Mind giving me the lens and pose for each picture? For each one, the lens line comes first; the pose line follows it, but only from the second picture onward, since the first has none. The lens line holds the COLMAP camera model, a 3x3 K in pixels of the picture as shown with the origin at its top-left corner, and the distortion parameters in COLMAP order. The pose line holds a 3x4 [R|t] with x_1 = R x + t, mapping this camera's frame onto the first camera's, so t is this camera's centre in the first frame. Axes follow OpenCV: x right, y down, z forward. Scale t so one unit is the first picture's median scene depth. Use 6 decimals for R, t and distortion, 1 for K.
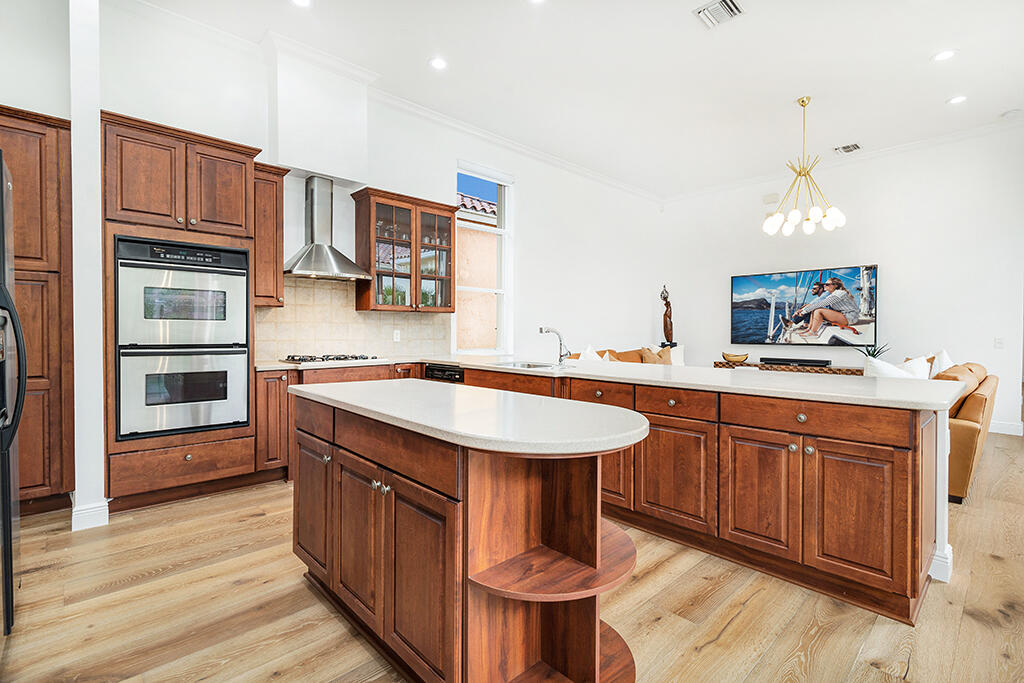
lens RADIAL K [[477.5, 0, 512.8], [0, 477.5, 336.6], [0, 0, 1]] dist [-0.001613, -0.000993]
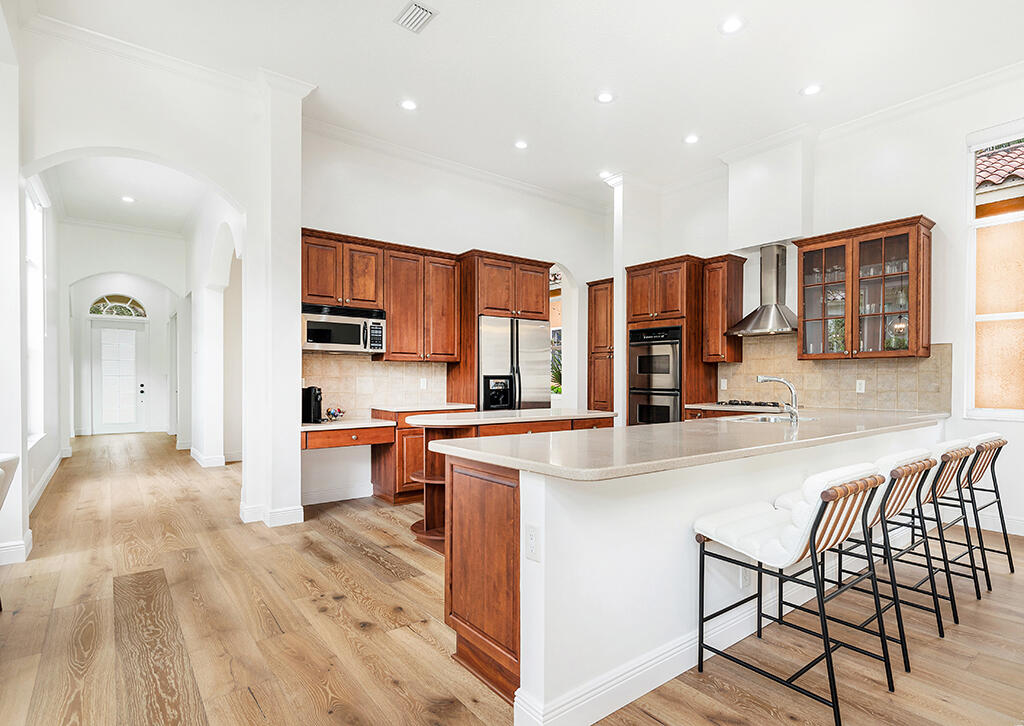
lens RADIAL K [[536.6, 0, 556.7], [0, 536.6, 380.8], [0, 0, 1]] dist [0.002828, 0.001537]
pose [[-0.064299, -0.000085, -0.997931, 1.123031], [-0.013178, 0.999913, 0.000764, -0.007069], [0.997844, 0.013200, -0.064294, 0.722052]]
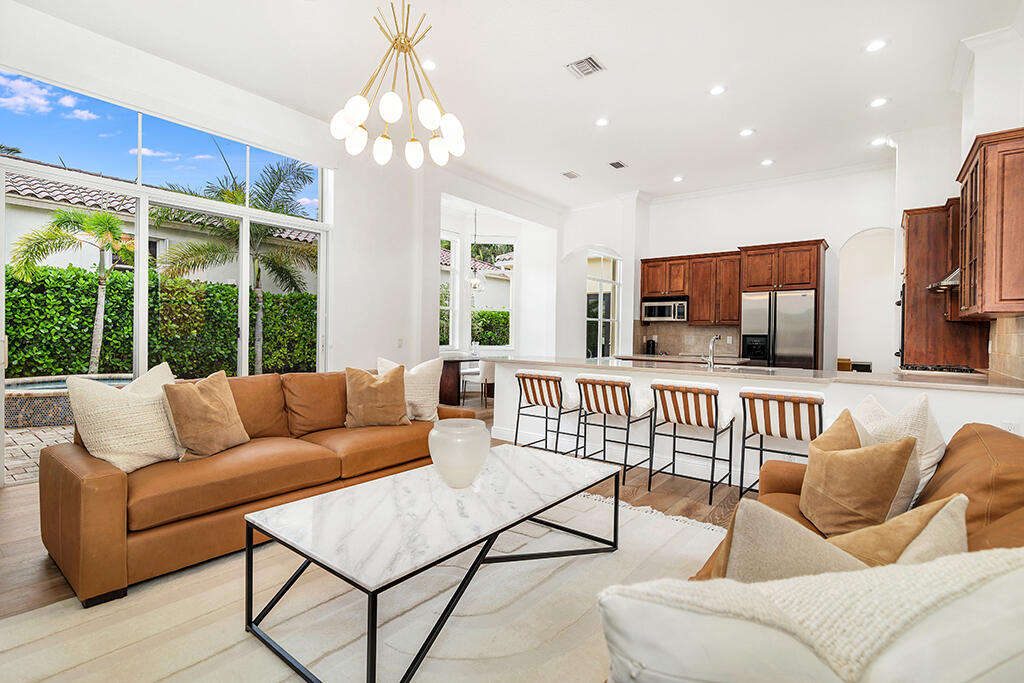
lens RADIAL K [[466.8, 0, 512.0], [0, 466.8, 341.5], [0, 0, 1]] dist [0.002273, 0.000041]
pose [[-0.991085, -0.009361, -0.132901, 0.776900], [-0.014063, 0.999306, 0.034481, -0.044183], [0.132486, 0.036042, -0.990529, 2.175995]]
